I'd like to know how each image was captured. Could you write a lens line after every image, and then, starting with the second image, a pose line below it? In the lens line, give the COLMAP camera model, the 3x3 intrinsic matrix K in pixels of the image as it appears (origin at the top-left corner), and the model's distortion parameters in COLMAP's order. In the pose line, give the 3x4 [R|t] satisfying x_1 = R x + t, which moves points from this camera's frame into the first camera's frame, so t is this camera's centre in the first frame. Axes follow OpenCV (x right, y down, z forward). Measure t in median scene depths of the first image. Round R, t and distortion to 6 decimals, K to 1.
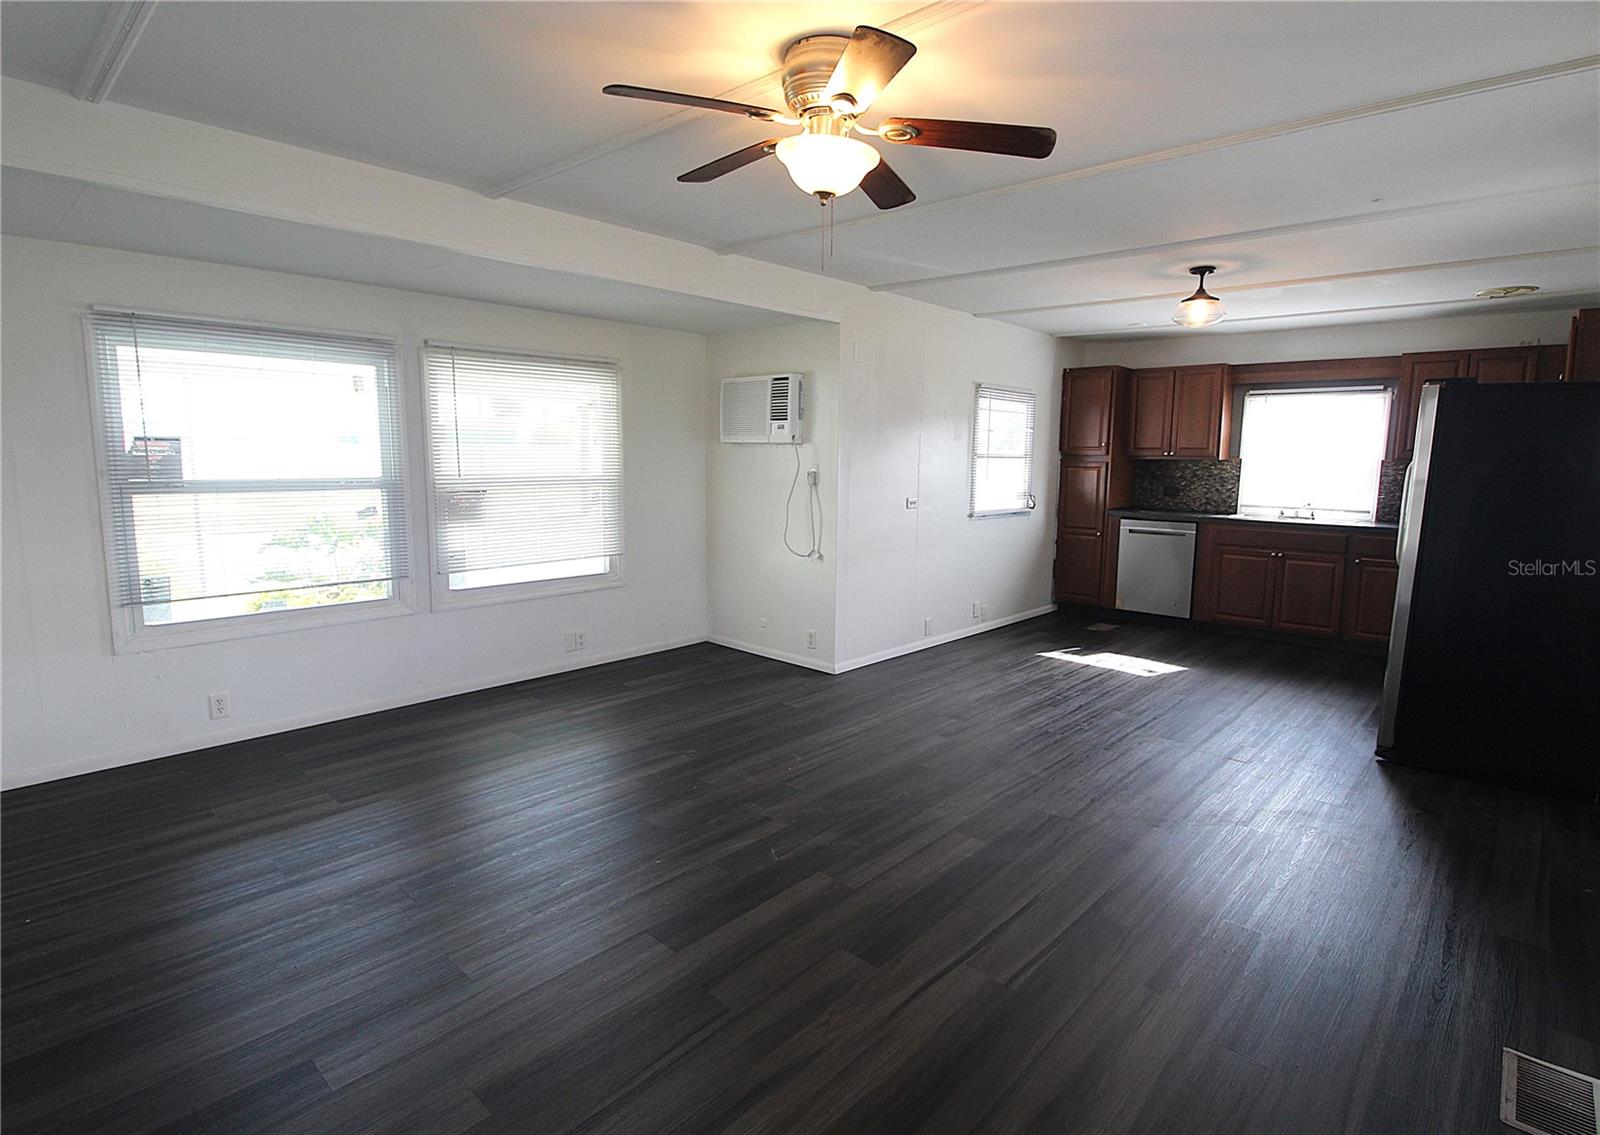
lens RADIAL K [[816.3, 0, 801.5], [0, 816.3, 549.8], [0, 0, 1]] dist [0.002140, 0.000368]
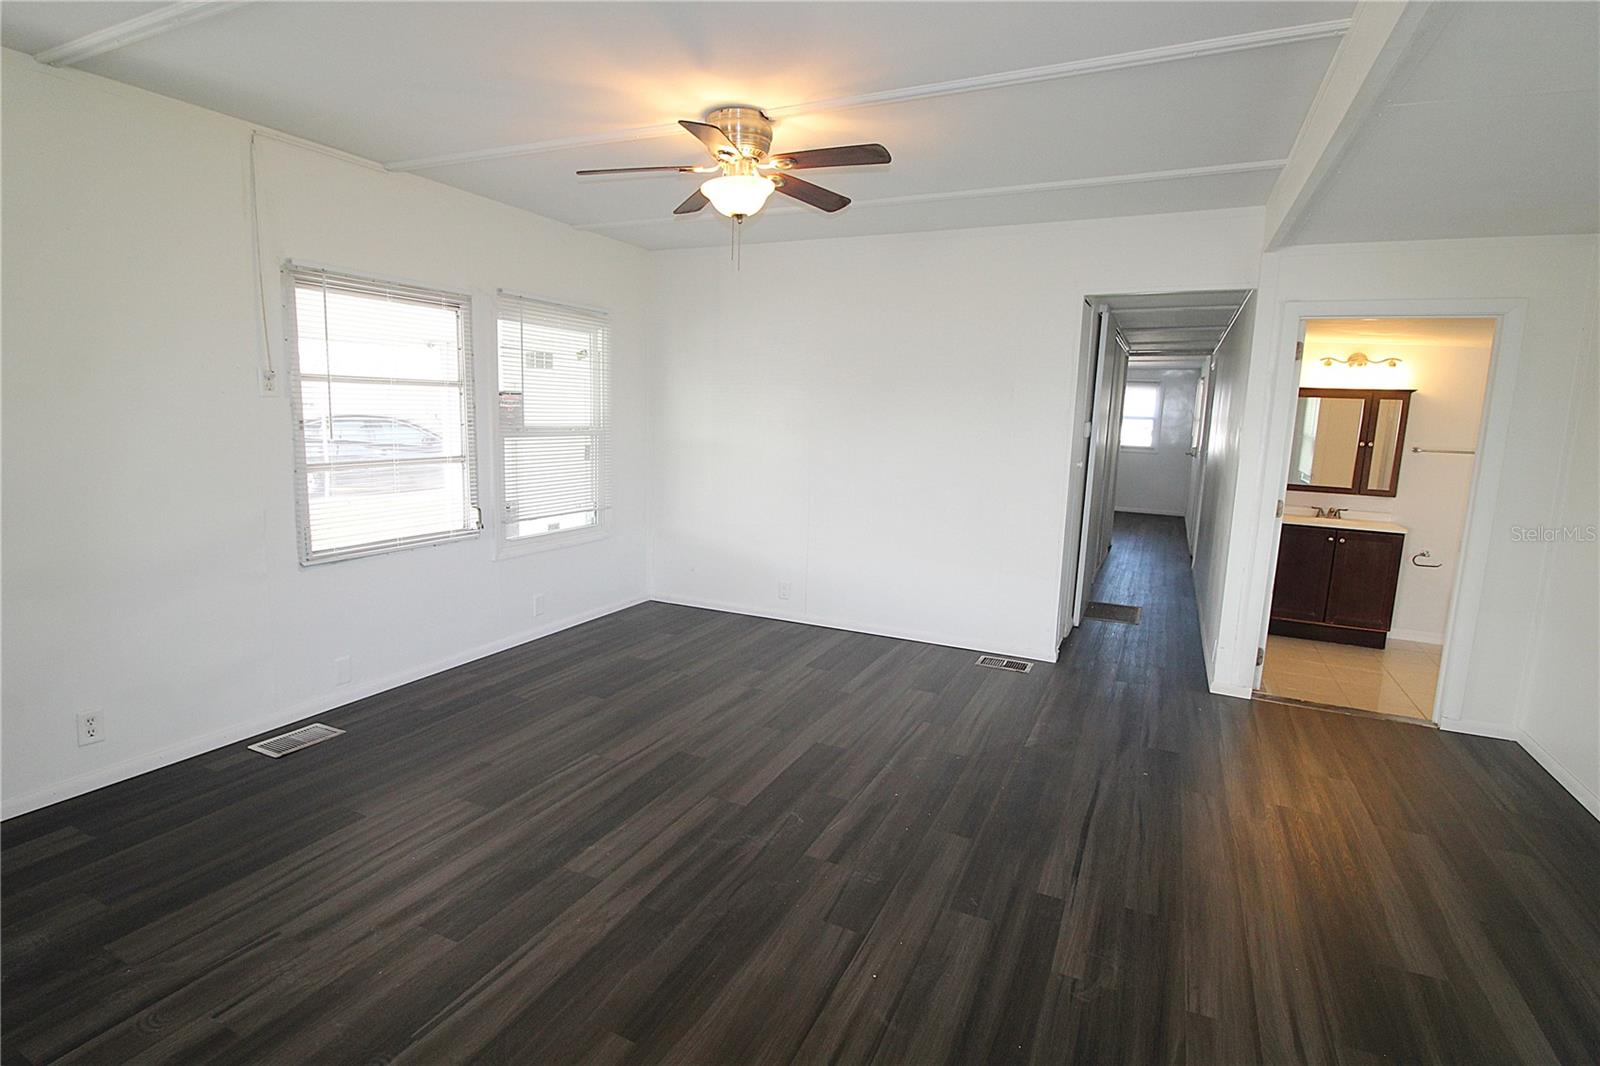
lens RADIAL K [[792.7, 0, 785.9], [0, 792.7, 526.4], [0, 0, 1]] dist [-0.001915, -0.000454]
pose [[-0.956117, 0.001618, -0.292980, 0.144117], [-0.079052, 0.961472, 0.263292, -0.117362], [0.282118, 0.274898, -0.919152, 0.988149]]
